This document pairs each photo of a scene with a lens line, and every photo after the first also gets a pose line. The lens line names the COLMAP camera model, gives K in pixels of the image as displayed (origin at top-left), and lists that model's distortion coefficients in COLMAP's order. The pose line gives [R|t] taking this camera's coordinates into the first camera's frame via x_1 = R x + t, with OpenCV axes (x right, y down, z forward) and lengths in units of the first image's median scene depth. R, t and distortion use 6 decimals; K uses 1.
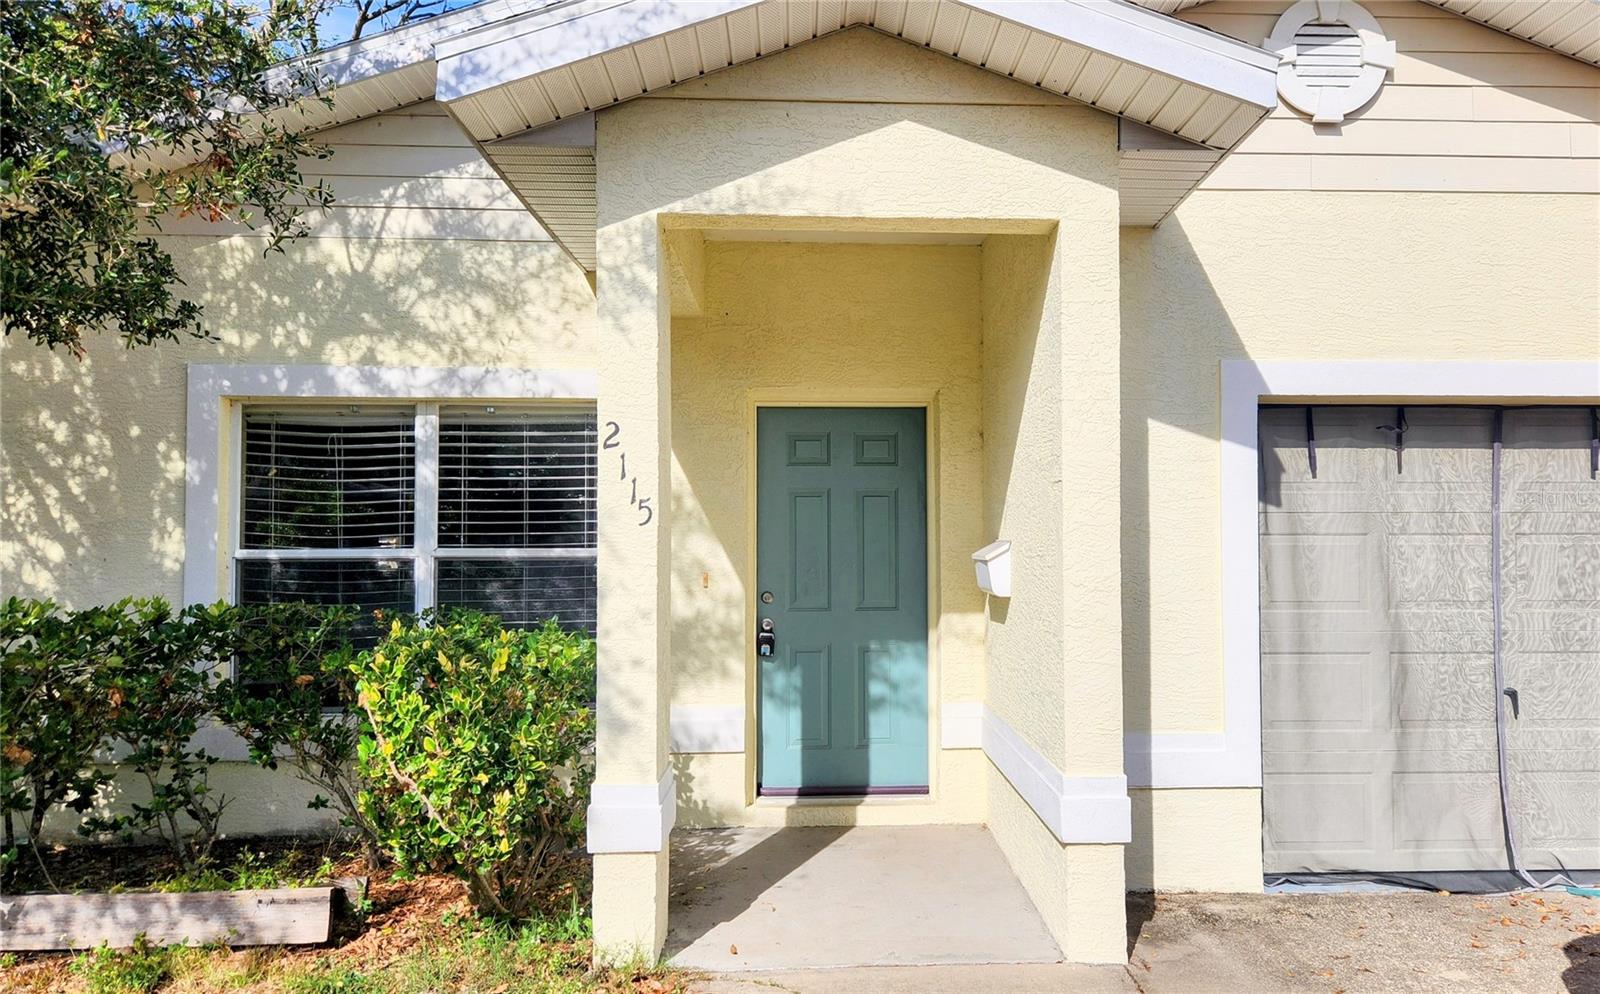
lens RADIAL K [[1218.5, 0, 797.3], [0, 1218.5, 508.2], [0, 0, 1]] dist [0.012137, 0.005366]
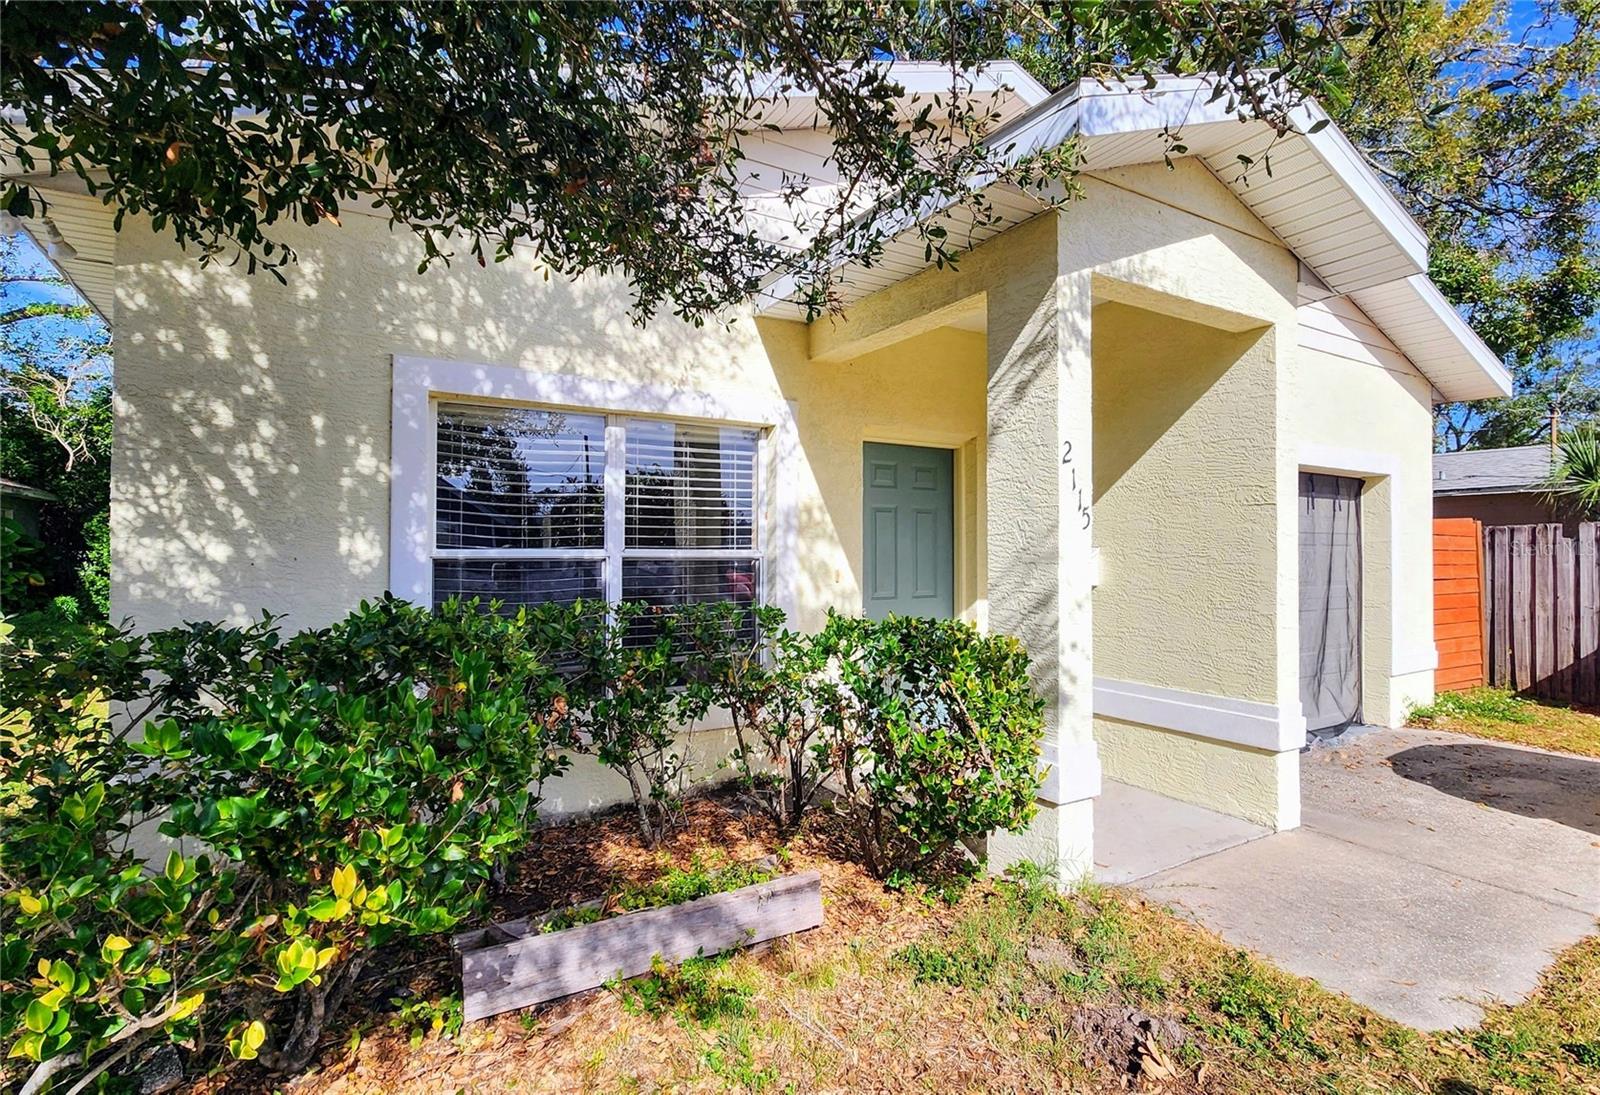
lens RADIAL K [[801.3, 0, 800.0], [0, 801.3, 545.1], [0, 0, 1]] dist [-0.011254, 0.003365]
pose [[0.882872, 0.007129, 0.469560, -0.503382], [-0.017842, 0.999672, 0.018368, 0.013447], [-0.469275, -0.024595, 0.882709, 0.293435]]
